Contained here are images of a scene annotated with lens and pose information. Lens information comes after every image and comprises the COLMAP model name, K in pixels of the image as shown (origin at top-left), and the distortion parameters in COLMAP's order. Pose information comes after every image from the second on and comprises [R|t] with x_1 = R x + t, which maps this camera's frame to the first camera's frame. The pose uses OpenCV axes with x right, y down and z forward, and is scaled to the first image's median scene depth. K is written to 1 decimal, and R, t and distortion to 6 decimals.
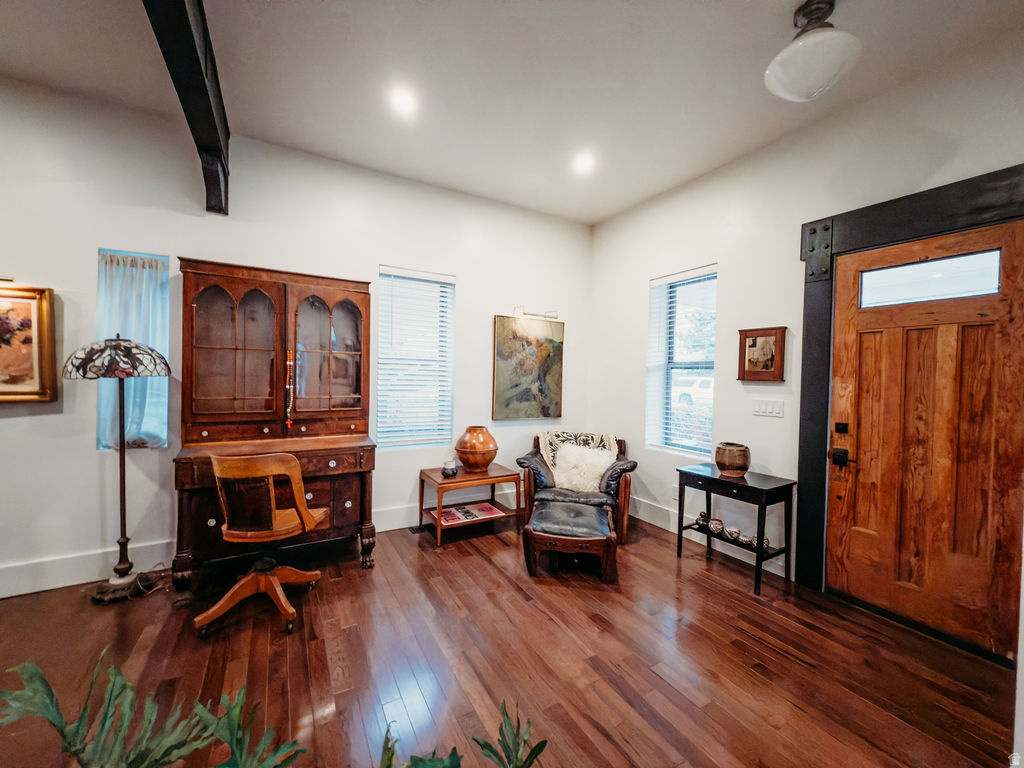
lens RADIAL K [[409.8, 0, 512.0], [0, 409.8, 384.0], [0, 0, 1]] dist [-0.000088, 0.000178]
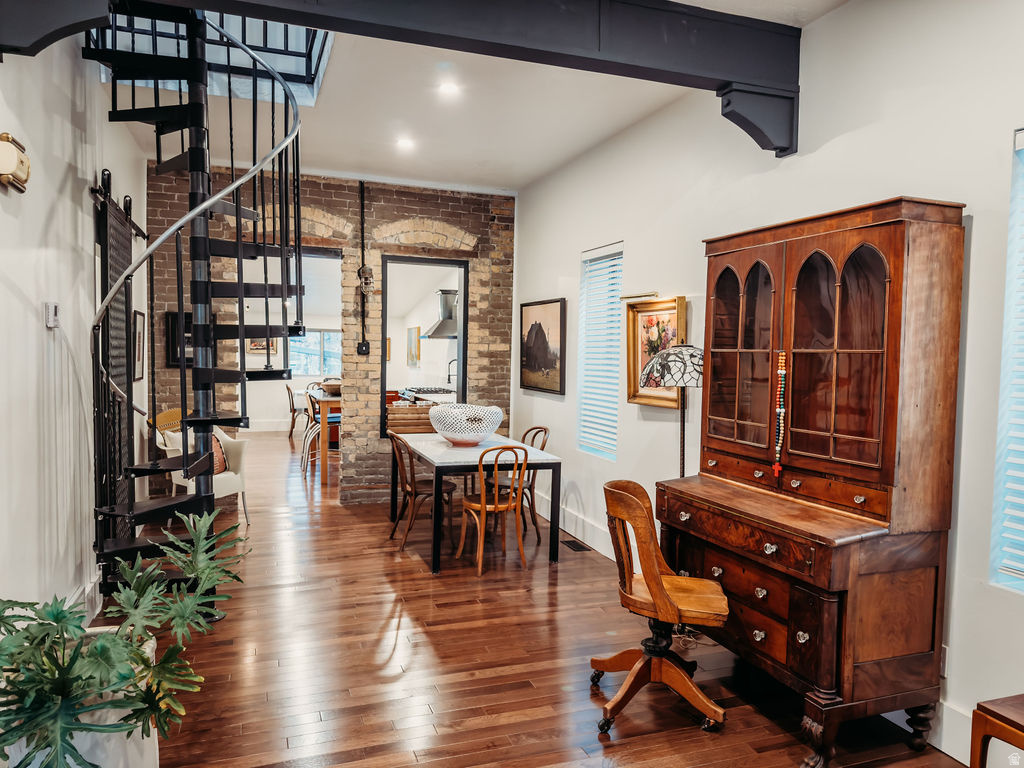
lens RADIAL K [[721.5, 0, 511.2], [0, 721.5, 389.7], [0, 0, 1]] dist [0.067694, -0.001717]
pose [[-0.162192, 0.028980, -0.986334, 0.640373], [-0.047294, 0.998192, 0.037106, -0.048778], [0.985625, 0.052666, -0.160528, 0.822439]]
